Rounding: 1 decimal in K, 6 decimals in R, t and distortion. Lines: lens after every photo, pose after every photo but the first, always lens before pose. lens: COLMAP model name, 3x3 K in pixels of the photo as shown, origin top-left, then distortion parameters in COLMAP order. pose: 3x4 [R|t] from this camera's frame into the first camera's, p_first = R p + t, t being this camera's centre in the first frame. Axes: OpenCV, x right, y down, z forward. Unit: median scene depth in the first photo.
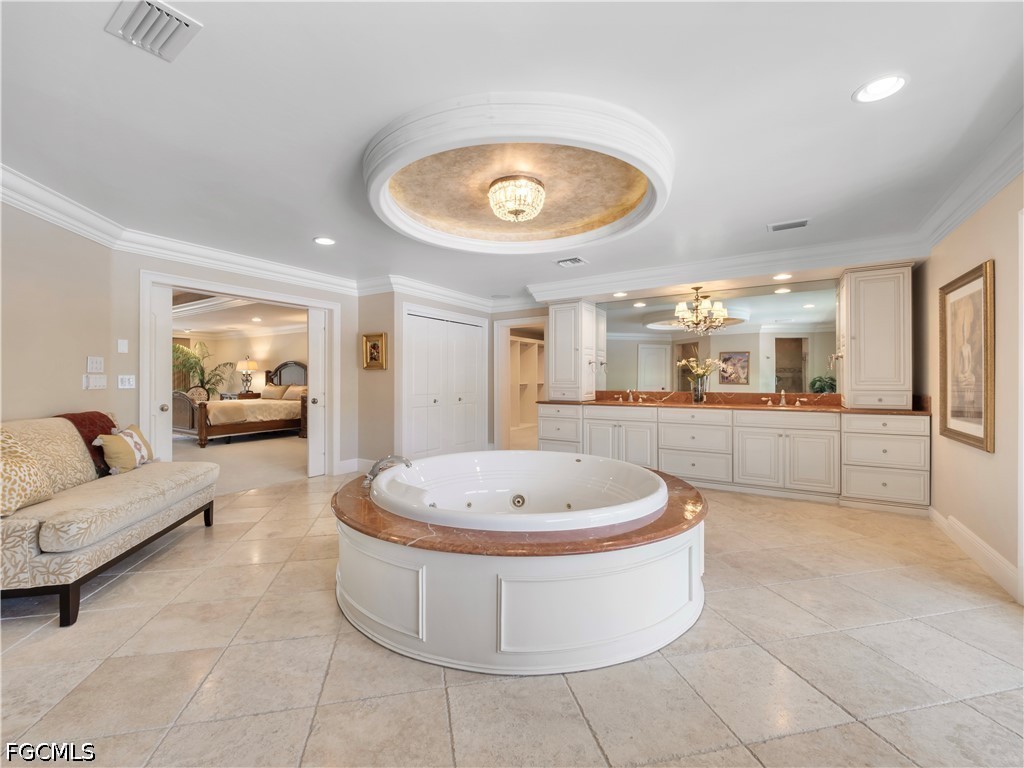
lens RADIAL K [[431.2, 0, 504.5], [0, 431.2, 378.0], [0, 0, 1]] dist [-0.008026, 0.000475]
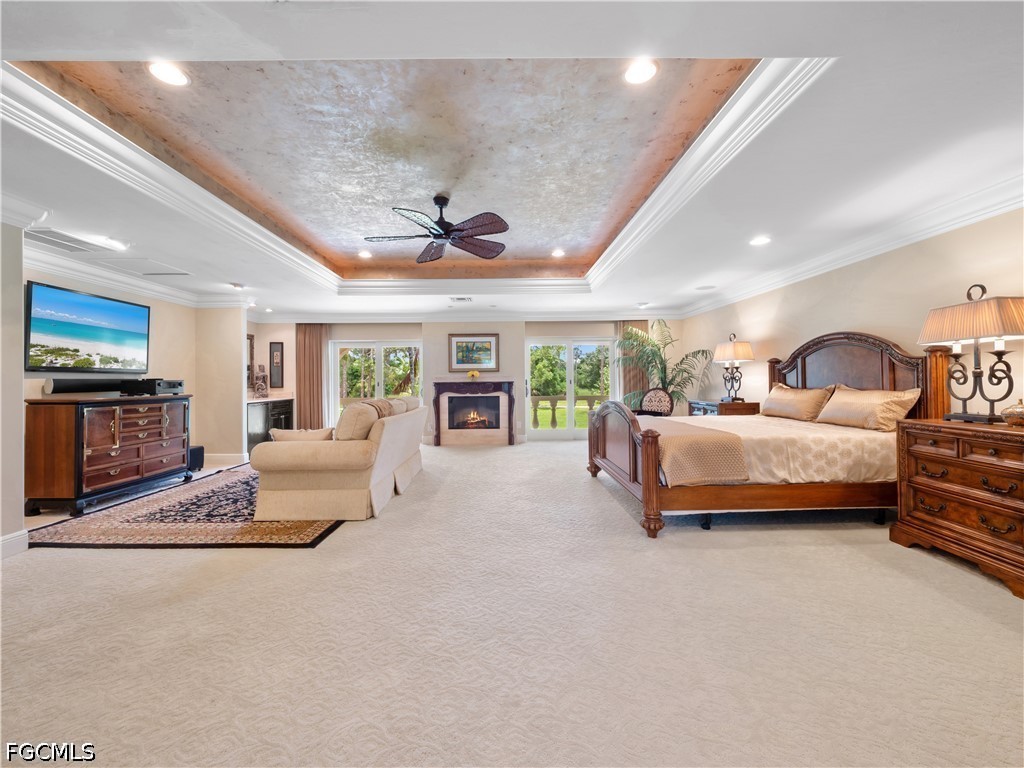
lens RADIAL K [[431.2, 0, 506.8], [0, 431.2, 377.7], [0, 0, 1]] dist [-0.008026, 0.000475]
pose [[0.552477, -0.008927, -0.833480, -0.306073], [0.009870, 0.999943, -0.004168, 0.003606], [0.833469, -0.005924, 0.552534, 0.465881]]
